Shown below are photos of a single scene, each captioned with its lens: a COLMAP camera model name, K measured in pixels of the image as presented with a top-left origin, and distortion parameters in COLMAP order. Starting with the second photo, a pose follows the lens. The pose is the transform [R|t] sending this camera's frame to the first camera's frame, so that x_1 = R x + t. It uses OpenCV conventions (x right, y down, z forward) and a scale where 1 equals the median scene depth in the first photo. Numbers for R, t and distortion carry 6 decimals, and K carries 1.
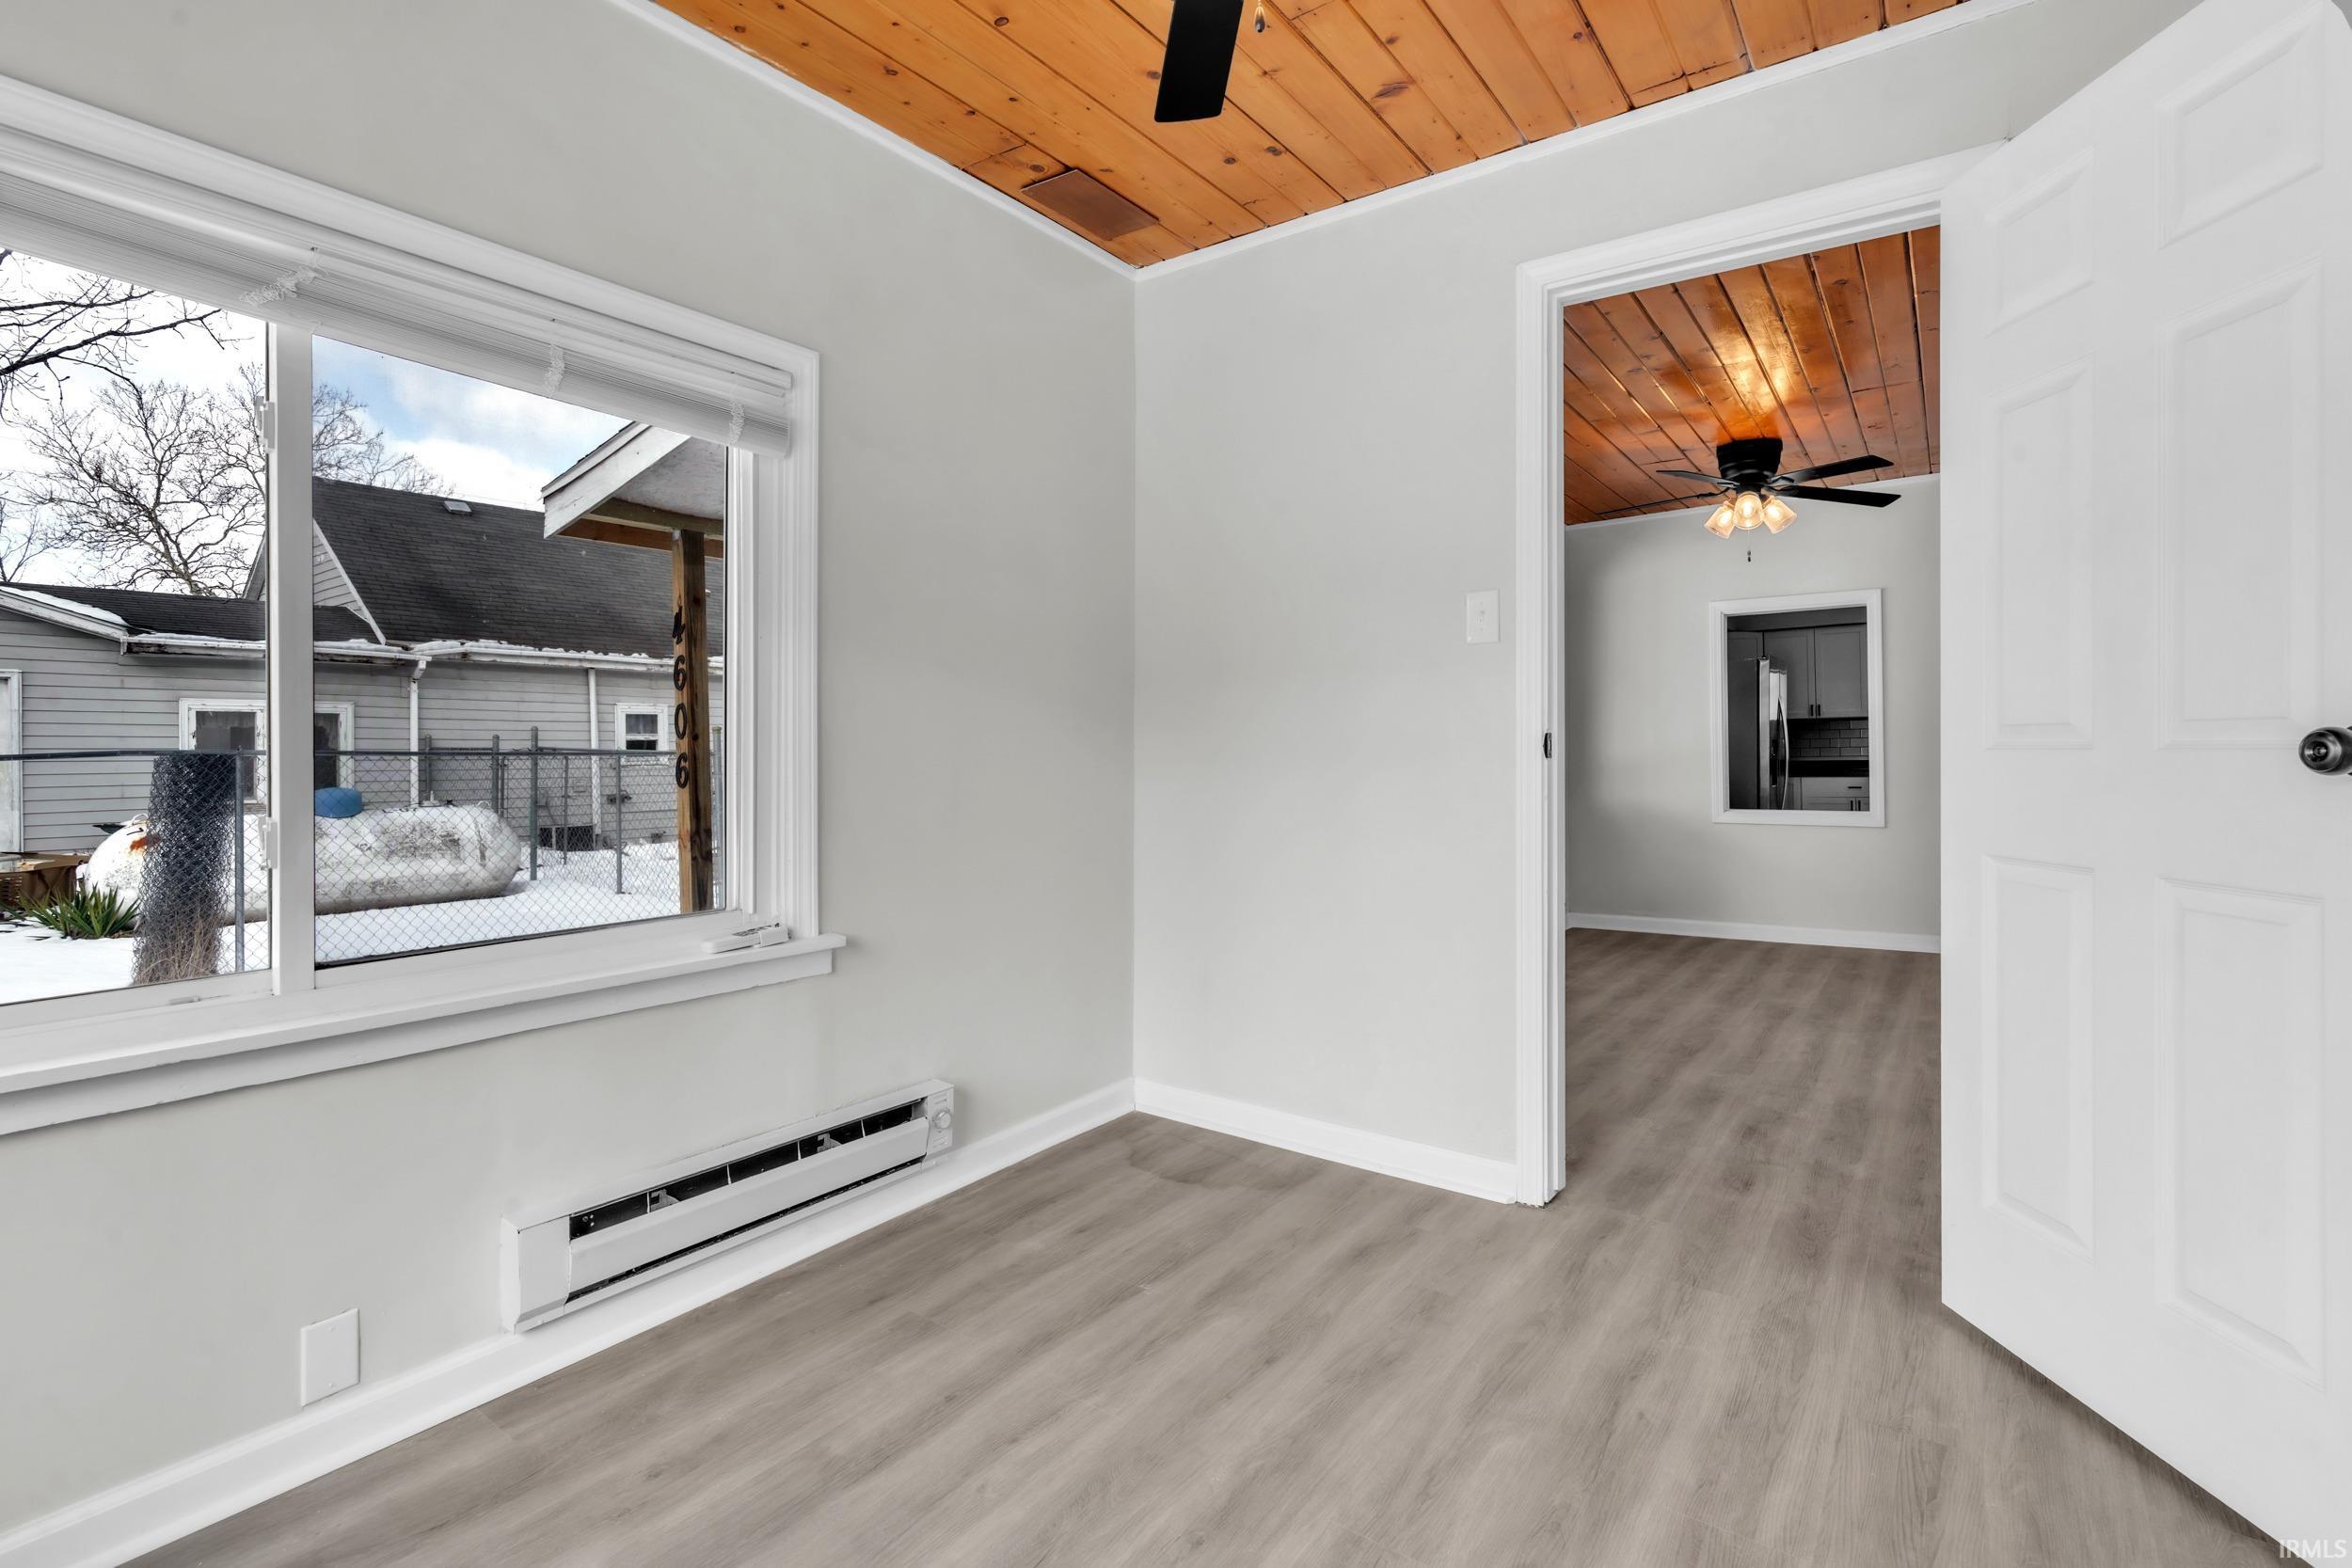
lens RADIAL K [[1085.0, 0, 1173.0], [0, 1085.0, 758.3], [0, 0, 1]] dist [-0.001173, 0.000597]
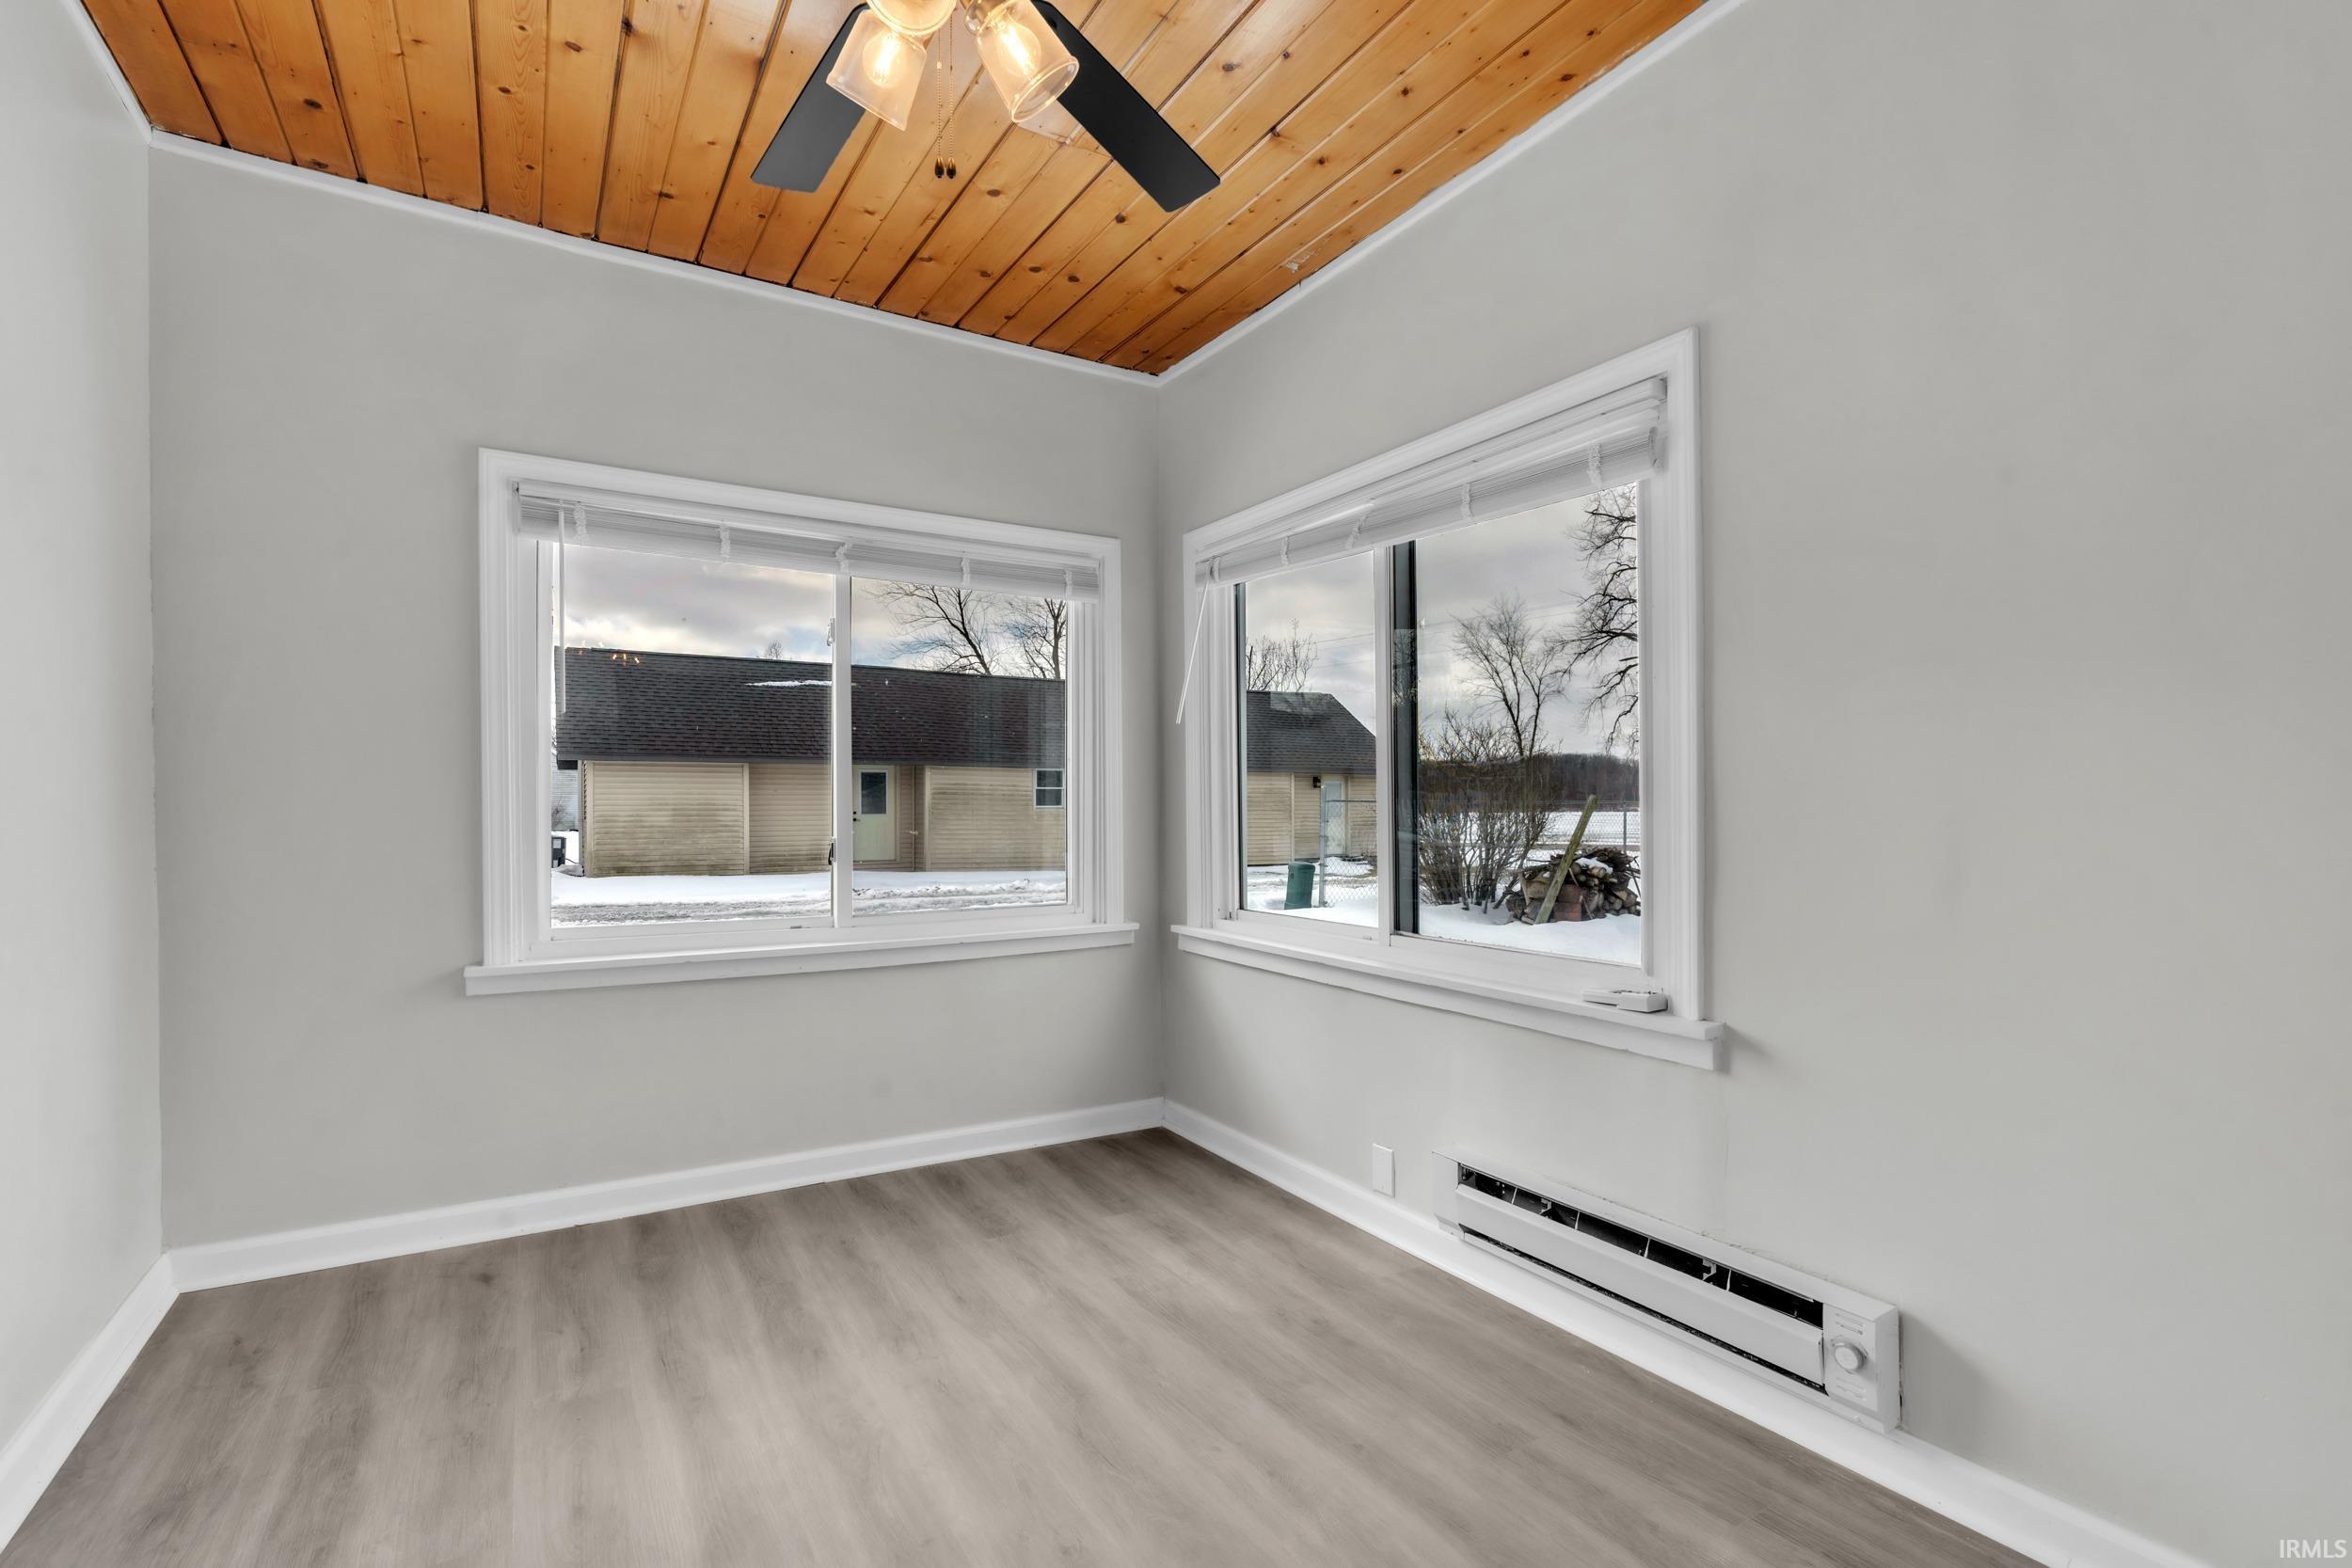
lens RADIAL K [[1125.6, 0, 1212.3], [0, 1125.6, 806.3], [0, 0, 1]] dist [0.000677, 0.000295]
pose [[-0.382495, 0.008269, -0.923920, 0.726820], [-0.000876, 0.999956, 0.009313, -0.010492], [0.923957, 0.004371, -0.382471, 1.151545]]
